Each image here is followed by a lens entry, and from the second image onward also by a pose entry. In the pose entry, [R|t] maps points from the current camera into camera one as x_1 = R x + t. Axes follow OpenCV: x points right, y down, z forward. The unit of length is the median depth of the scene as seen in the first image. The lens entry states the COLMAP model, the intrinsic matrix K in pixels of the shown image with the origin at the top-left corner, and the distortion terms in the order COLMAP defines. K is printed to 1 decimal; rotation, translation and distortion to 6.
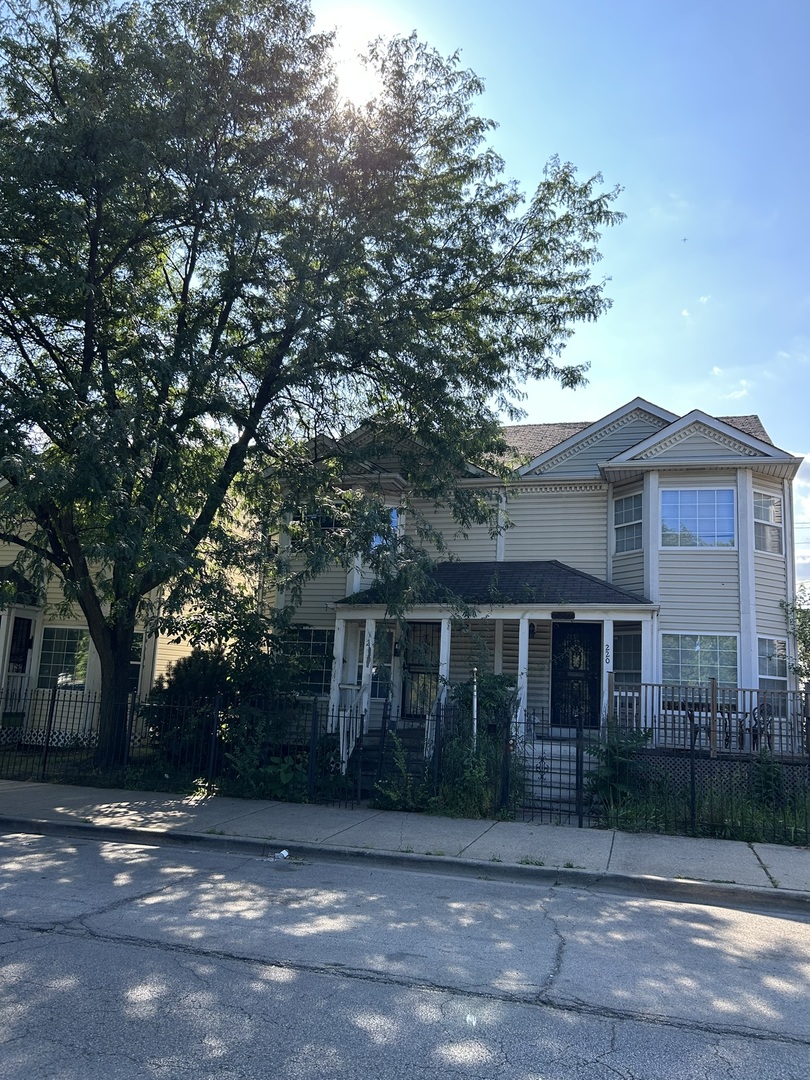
lens RADIAL K [[811.6, 0, 401.6], [0, 811.6, 548.0], [0, 0, 1]] dist [0.058924, -0.071134]
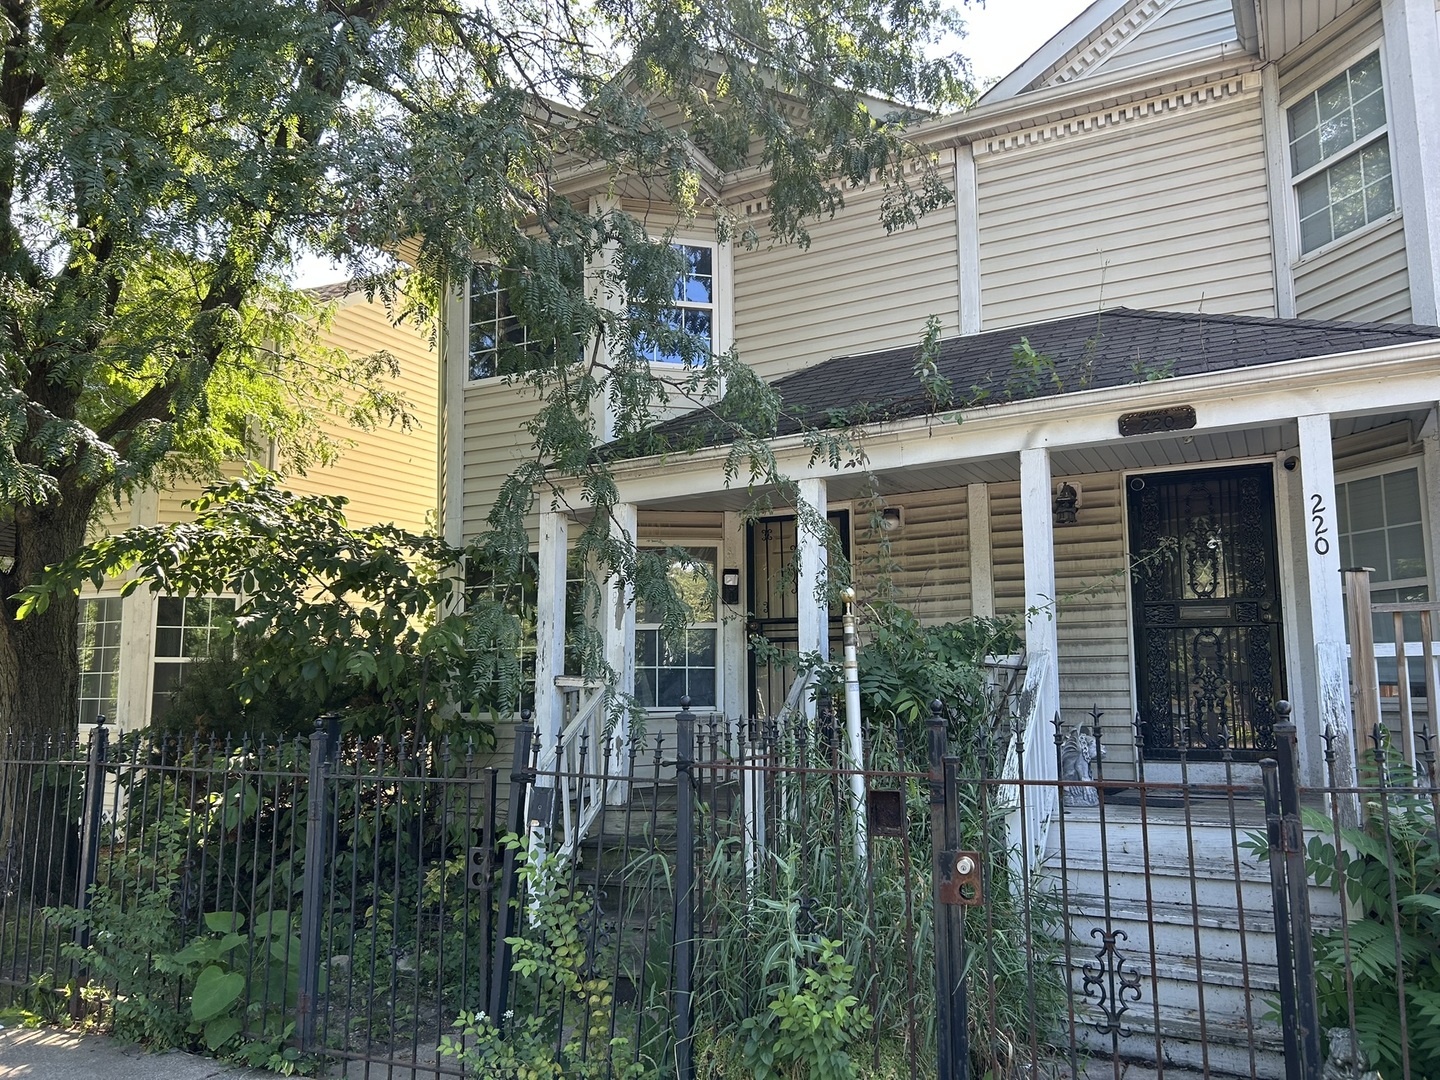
lens RADIAL K [[1082.2, 0, 728.3], [0, 1082.2, 533.5], [0, 0, 1]] dist [0.058924, -0.071134]
pose [[0.982778, -0.077605, -0.167704, 0.099224], [0.081622, 0.996515, 0.017187, 0.103420], [0.165786, -0.030580, 0.985688, 0.536165]]
